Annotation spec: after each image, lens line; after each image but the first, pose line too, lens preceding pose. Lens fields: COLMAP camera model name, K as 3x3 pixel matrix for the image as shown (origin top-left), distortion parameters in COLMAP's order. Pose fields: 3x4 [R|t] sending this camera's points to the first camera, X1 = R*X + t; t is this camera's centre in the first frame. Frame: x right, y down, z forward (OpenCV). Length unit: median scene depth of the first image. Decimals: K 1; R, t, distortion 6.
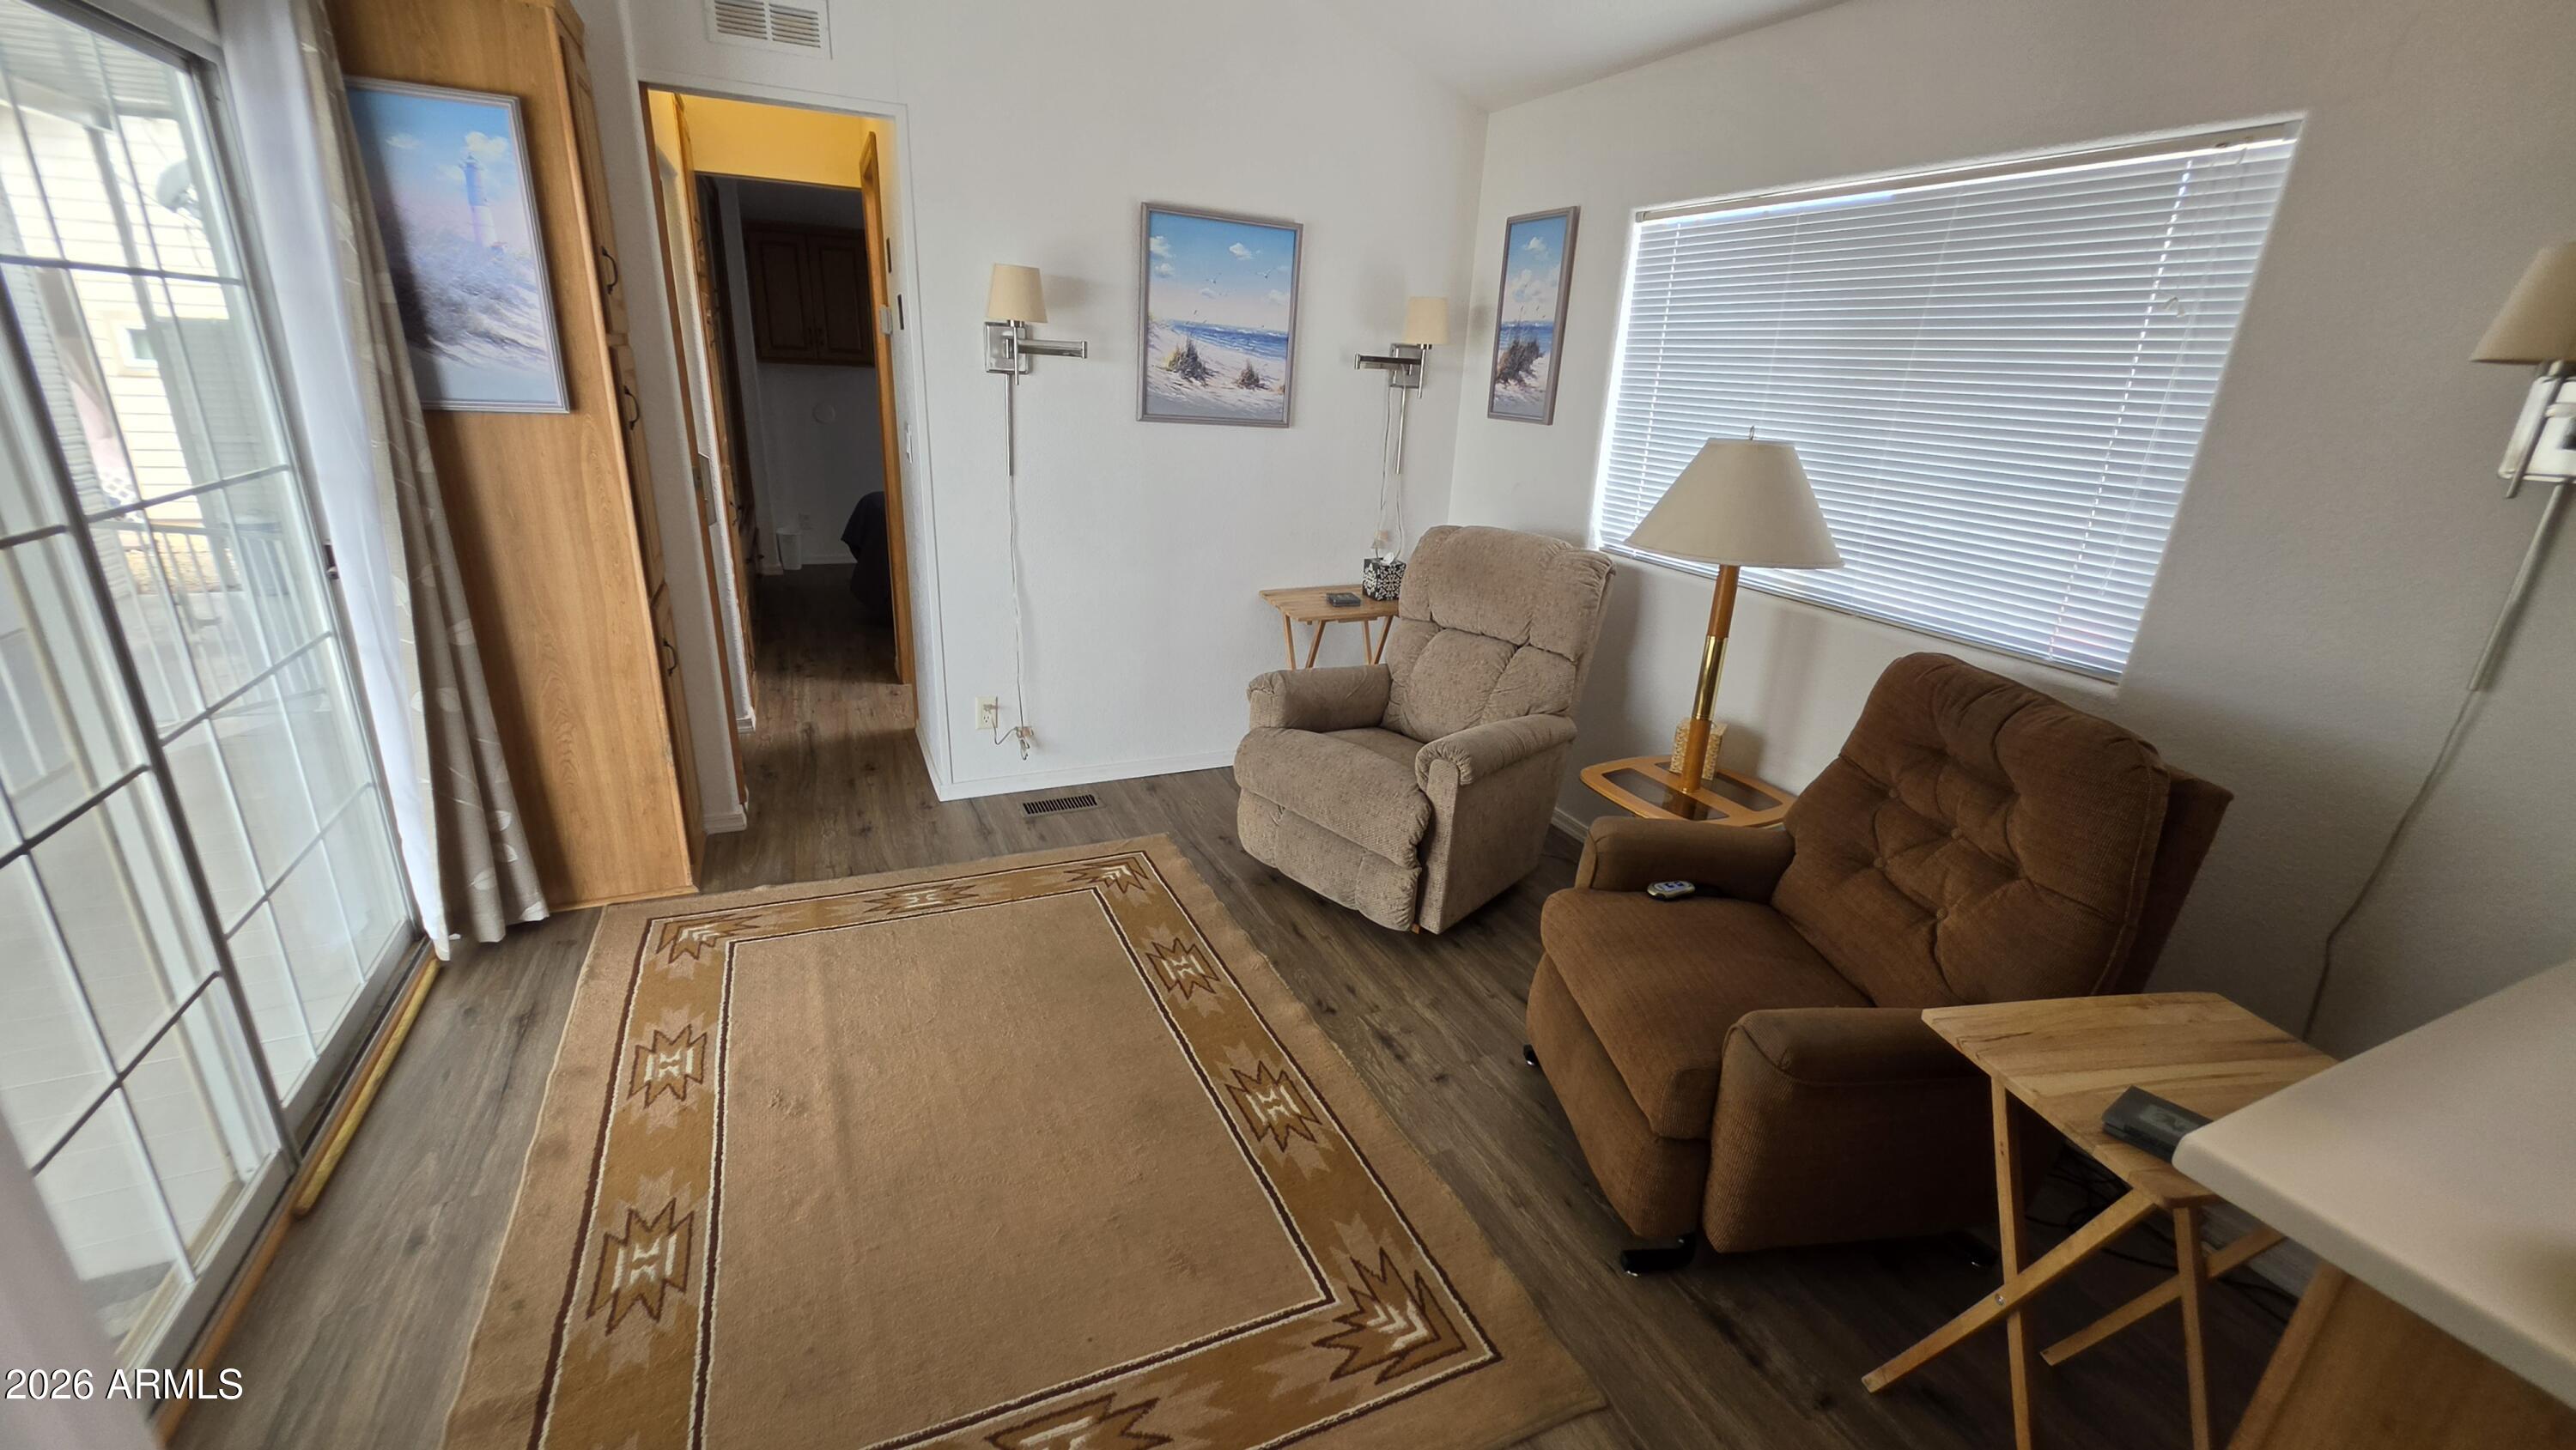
lens RADIAL K [[1031.1, 0, 1282.2], [0, 1031.1, 733.9], [0, 0, 1]] dist [-0.001080, -0.000593]
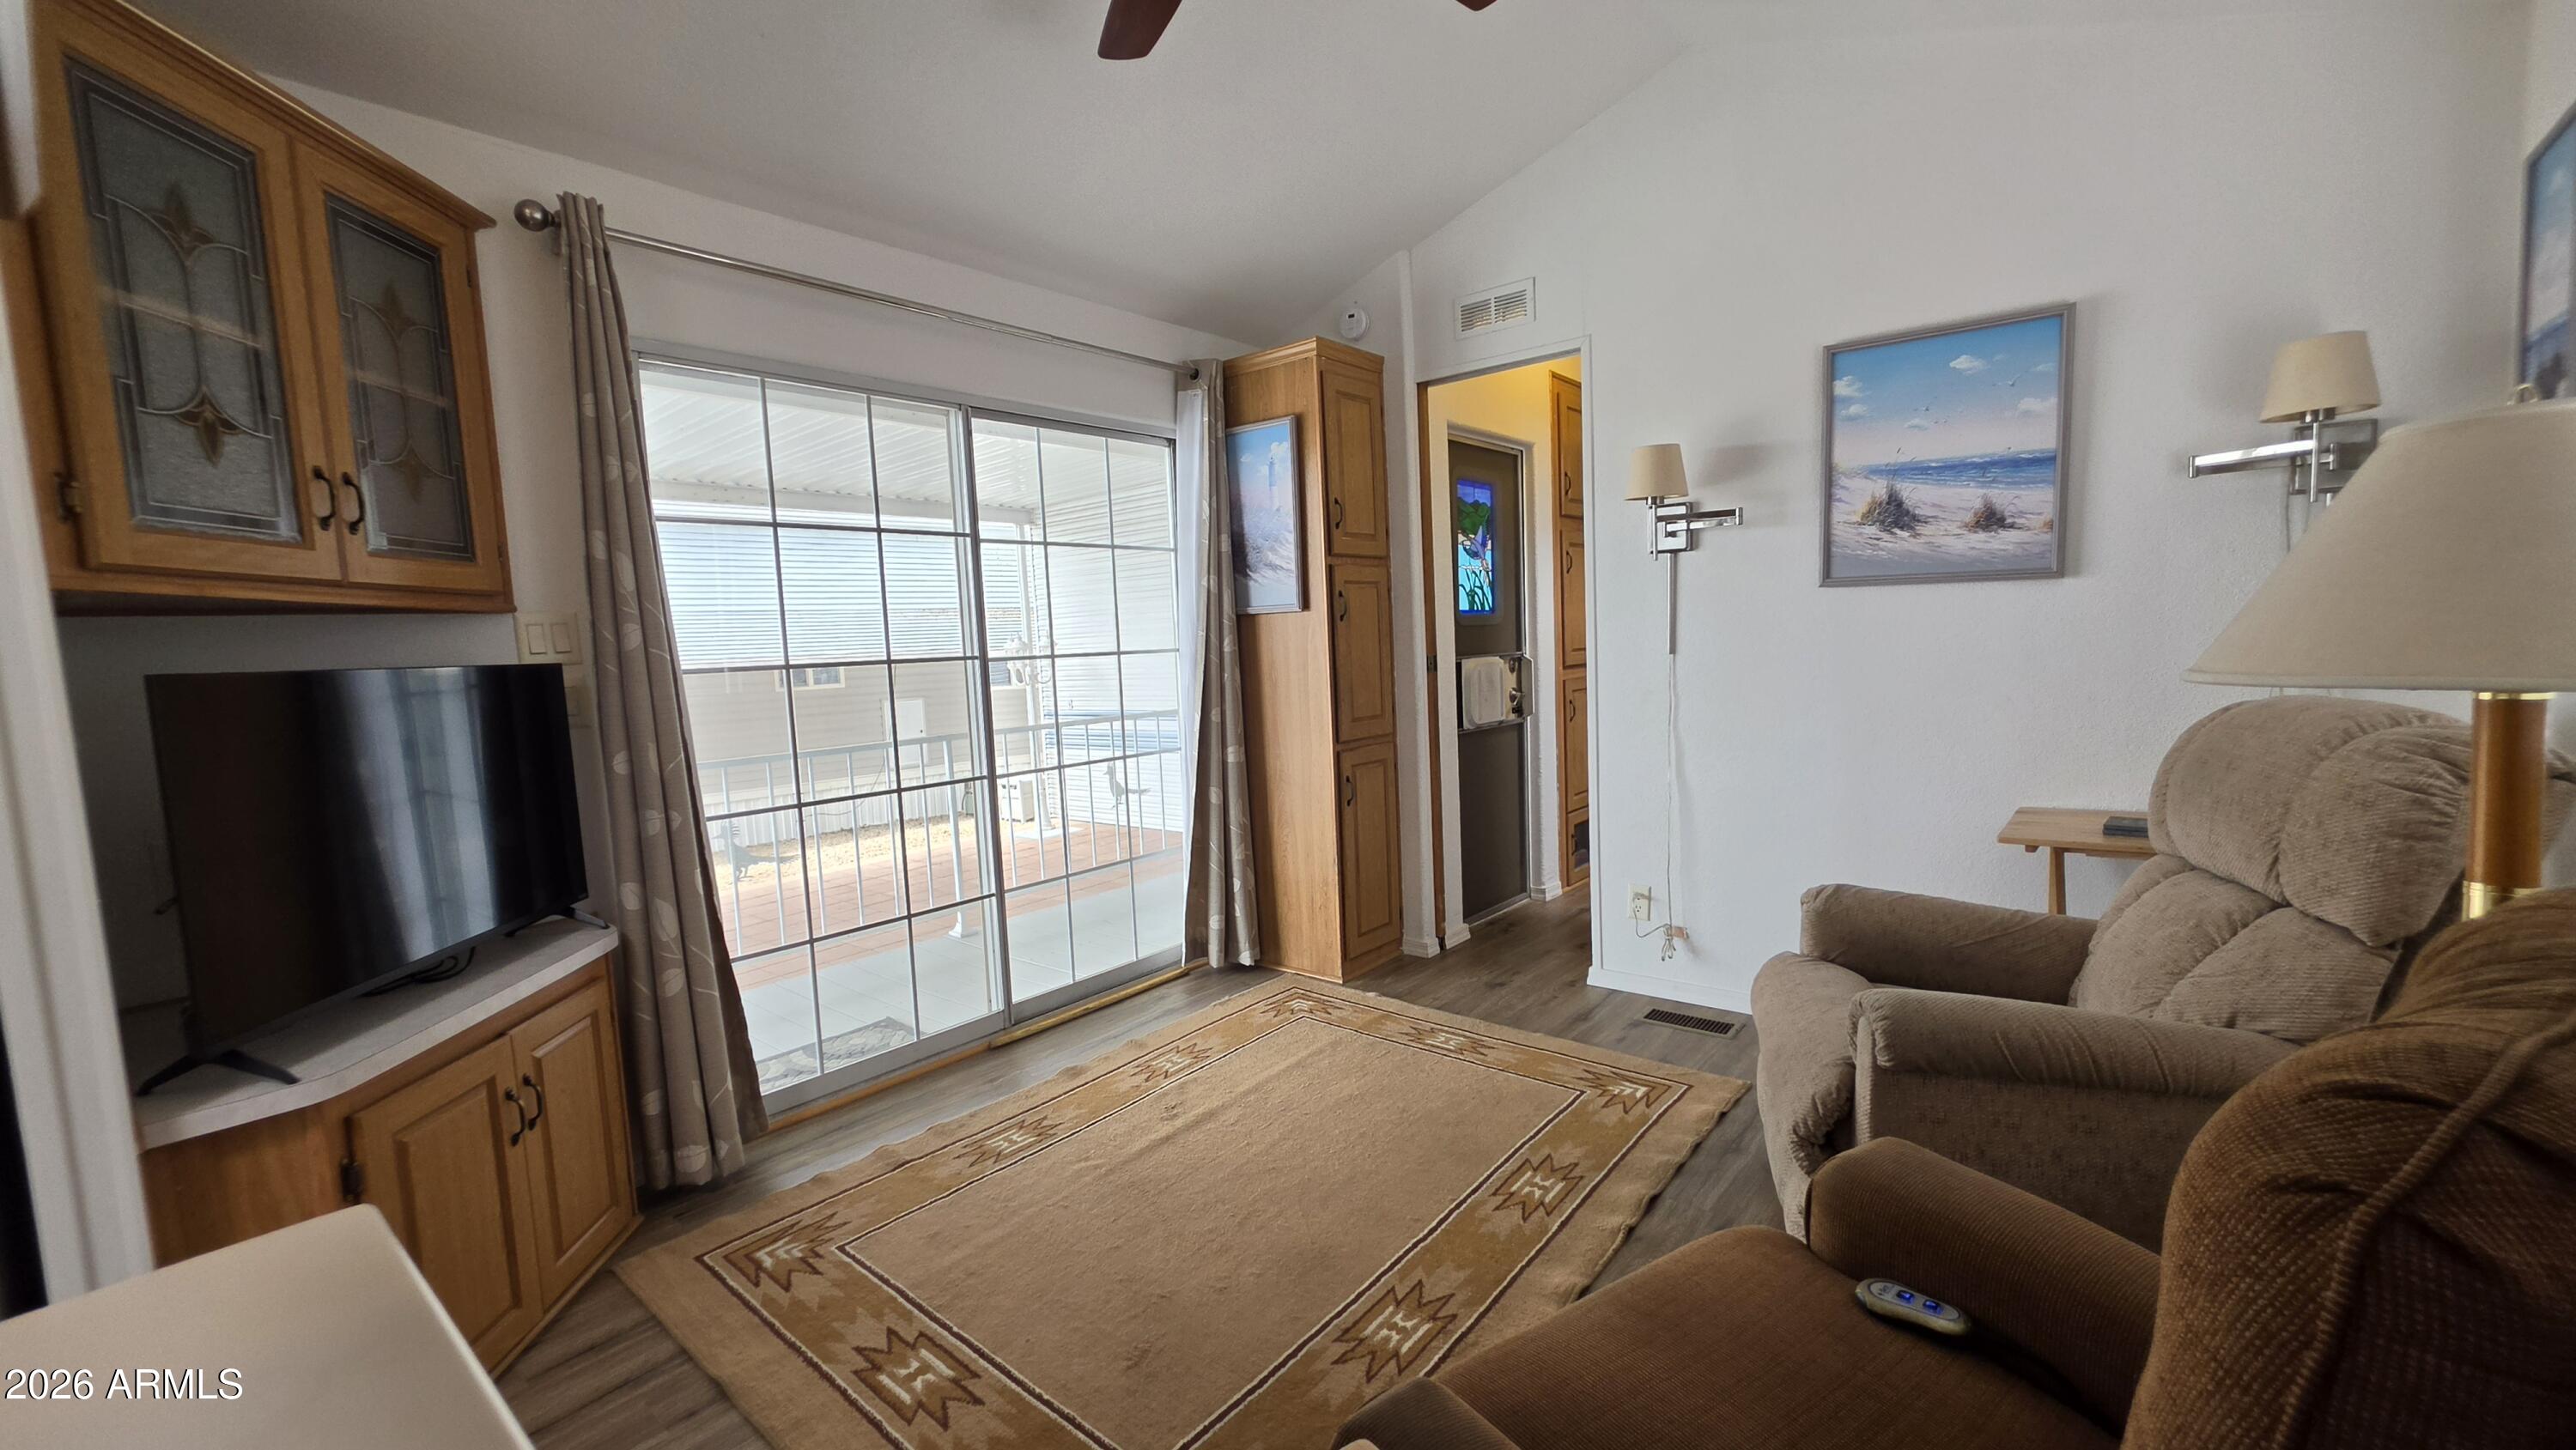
lens RADIAL K [[1031.1, 0, 1280.6], [0, 1031.1, 735.5], [0, 0, 1]] dist [-0.001080, -0.000593]
pose [[0.434026, 0.018318, -0.900714, 0.582111], [-0.244740, 0.964591, -0.098315, 0.007897], [0.867020, 0.263112, 0.423141, 0.389408]]
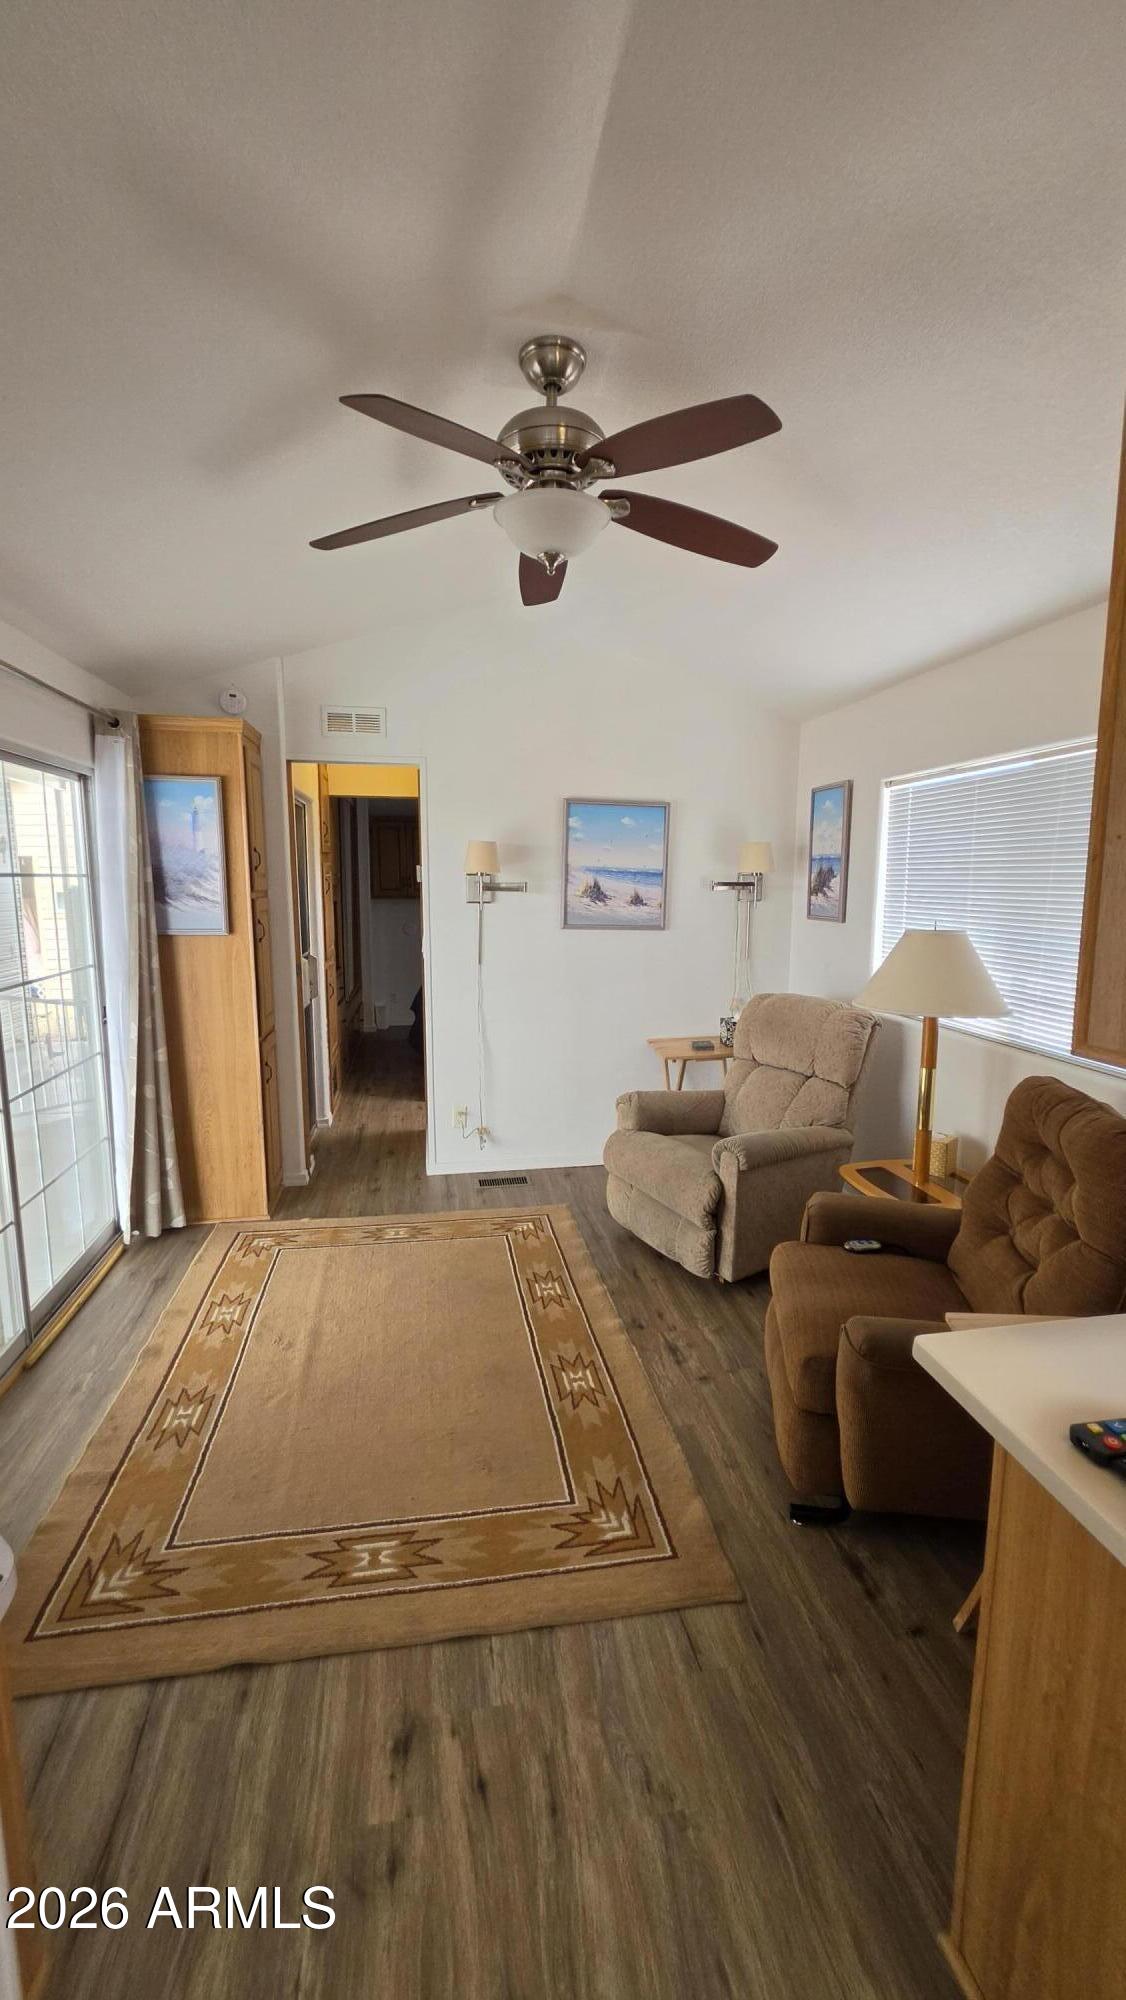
lens RADIAL K [[800.6, 0, 559.8], [0, 800.6, 1004.5], [0, 0, 1]] dist [-0.001080, -0.000593]
pose [[0.966401, -0.004836, -0.256995, 0.222913], [-0.045528, 0.980794, -0.189658, 0.047354], [0.252977, 0.194986, 0.947620, -0.154660]]
